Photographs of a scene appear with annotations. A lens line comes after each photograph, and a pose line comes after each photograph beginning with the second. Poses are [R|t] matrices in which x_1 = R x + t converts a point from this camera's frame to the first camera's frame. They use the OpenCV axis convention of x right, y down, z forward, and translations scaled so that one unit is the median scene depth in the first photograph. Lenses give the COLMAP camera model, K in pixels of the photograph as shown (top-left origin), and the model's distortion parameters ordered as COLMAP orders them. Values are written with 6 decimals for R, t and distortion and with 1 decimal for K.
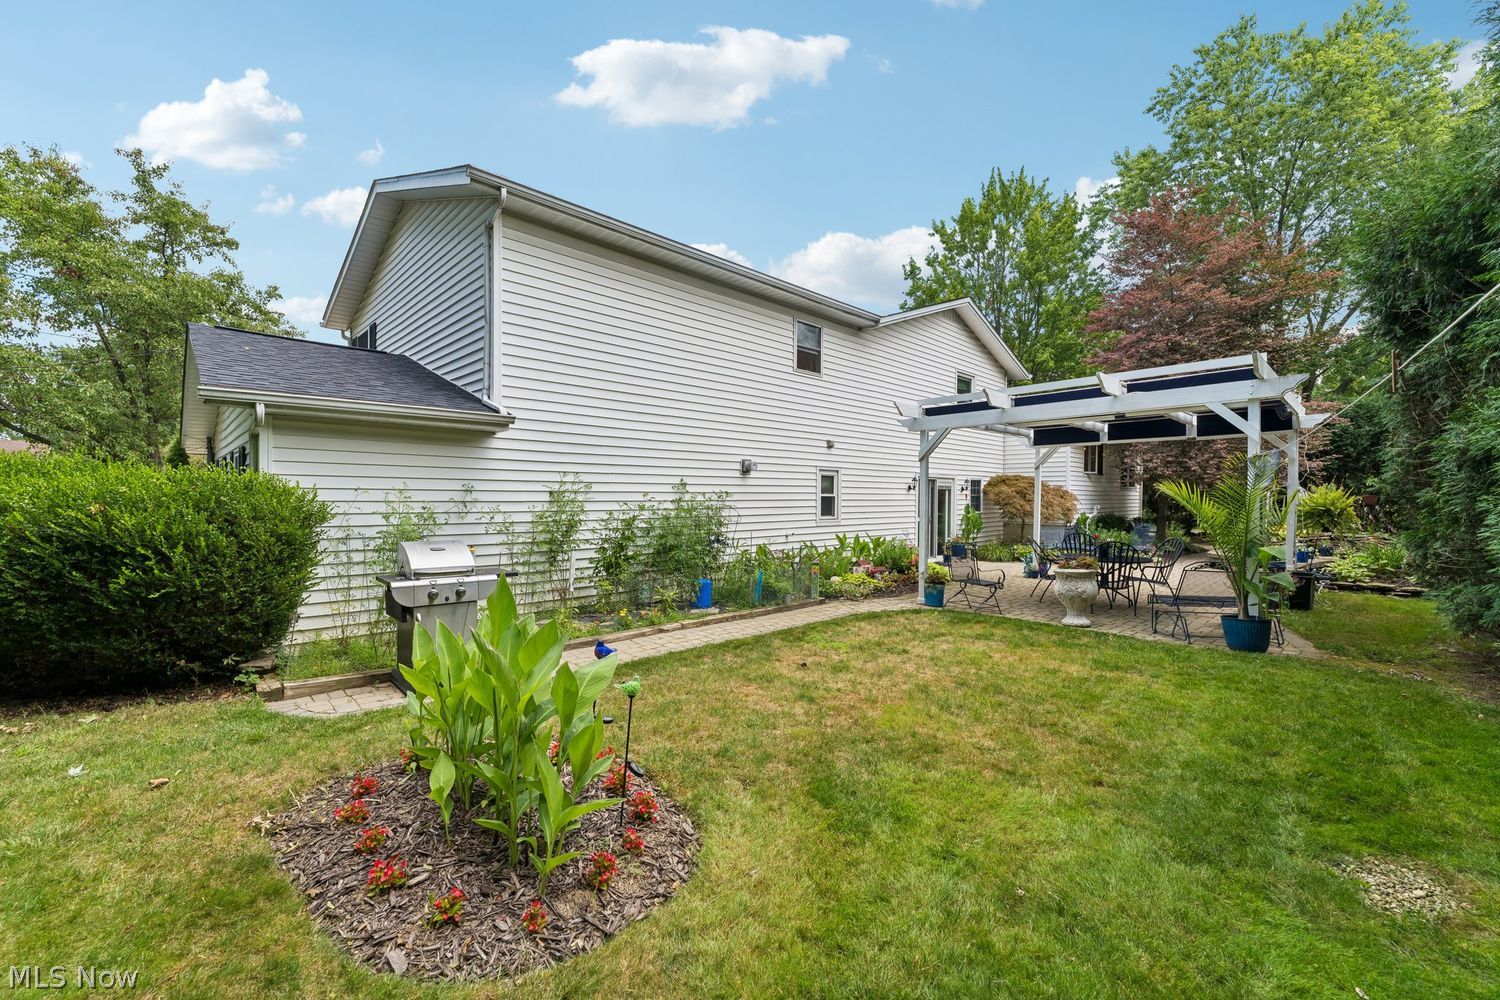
lens RADIAL K [[600.2, 0, 749.4], [0, 600.2, 502.5], [0, 0, 1]] dist [-0.000829, -0.000267]
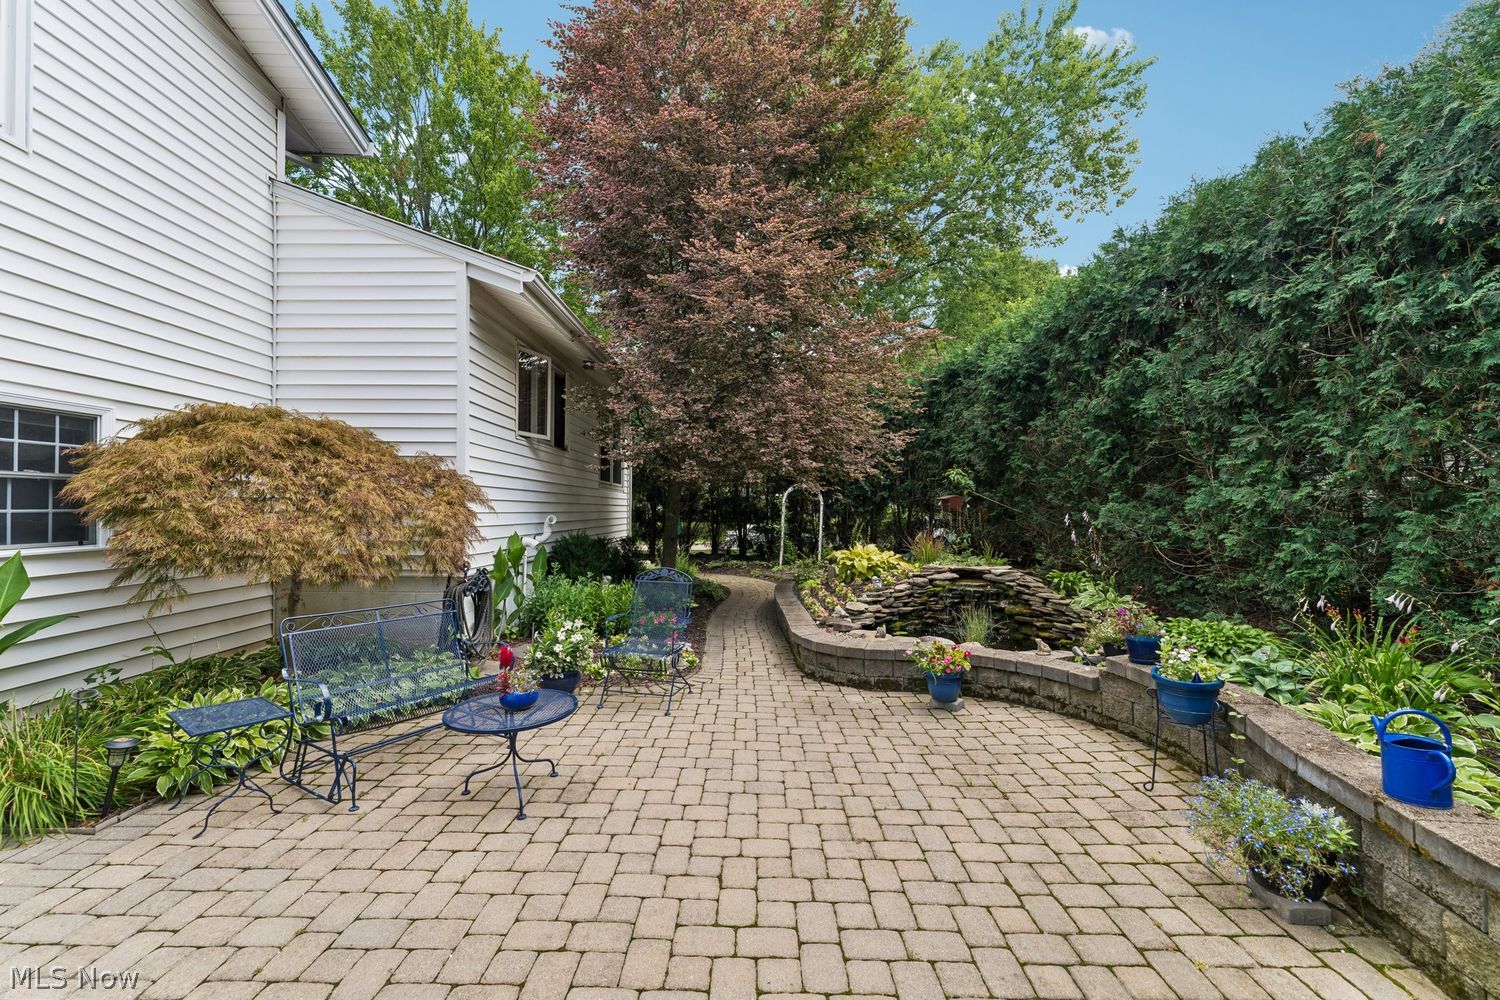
lens RADIAL K [[600.2, 0, 743.7], [0, 600.2, 510.5], [0, 0, 1]] dist [-0.000829, -0.000267]
pose [[0.706513, -0.003601, 0.707690, 0.372217], [0.008405, 0.999959, -0.003302, 0.003499], [-0.707650, 0.008281, 0.706515, 0.599030]]
